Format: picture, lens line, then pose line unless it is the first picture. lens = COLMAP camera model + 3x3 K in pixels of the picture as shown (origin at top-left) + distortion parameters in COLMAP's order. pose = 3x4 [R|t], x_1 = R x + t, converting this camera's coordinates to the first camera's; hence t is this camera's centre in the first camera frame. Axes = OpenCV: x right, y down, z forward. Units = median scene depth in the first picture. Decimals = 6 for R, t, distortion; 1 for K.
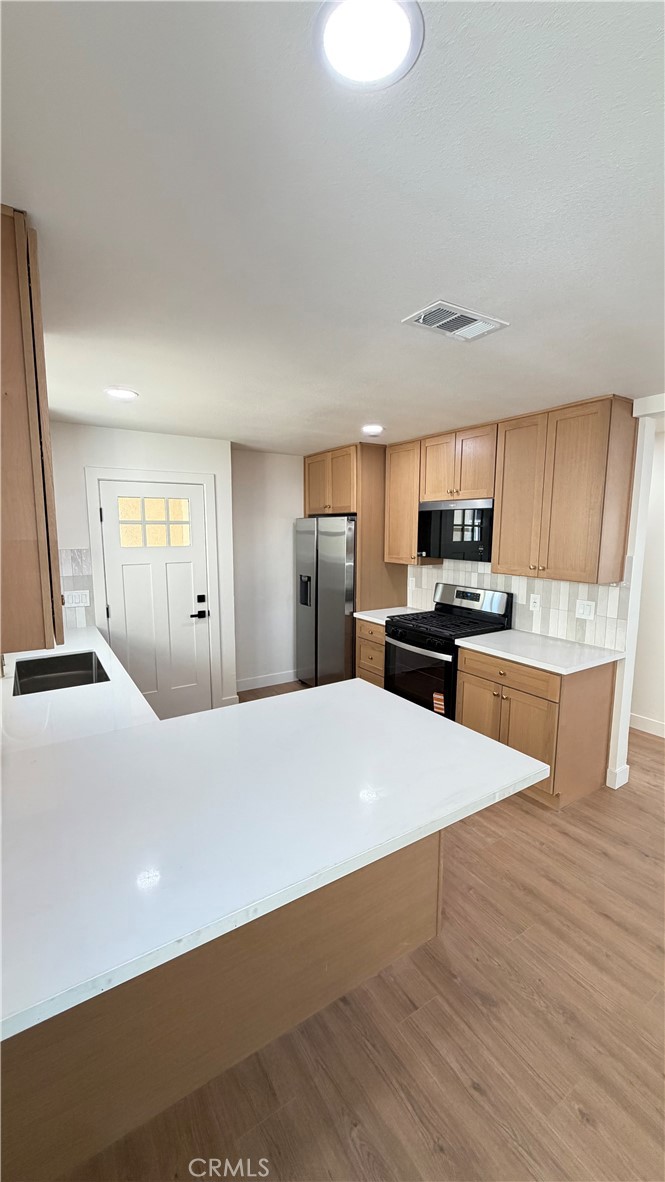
lens RADIAL K [[468.6, 0, 331.5], [0, 468.6, 589.4], [0, 0, 1]] dist [-0.001816, -0.000323]
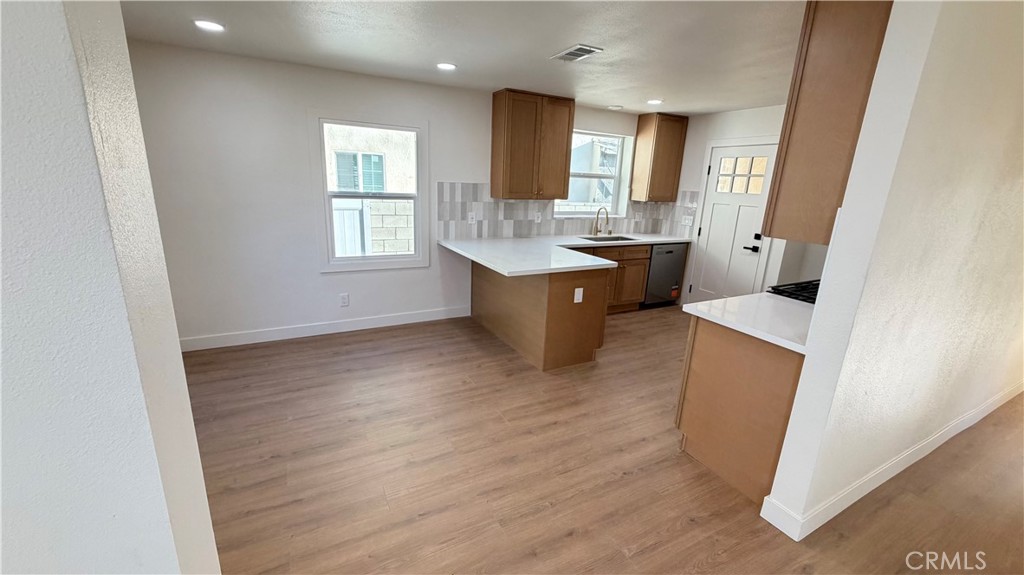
lens RADIAL K [[405.9, 0, 512.2], [0, 405.9, 288.0], [0, 0, 1]] dist [-0.001816, -0.000323]
pose [[-0.077762, 0.252403, -0.964492, 1.680671], [-0.173857, 0.949166, 0.262409, -0.041130], [0.981696, 0.188089, -0.029927, 0.781478]]
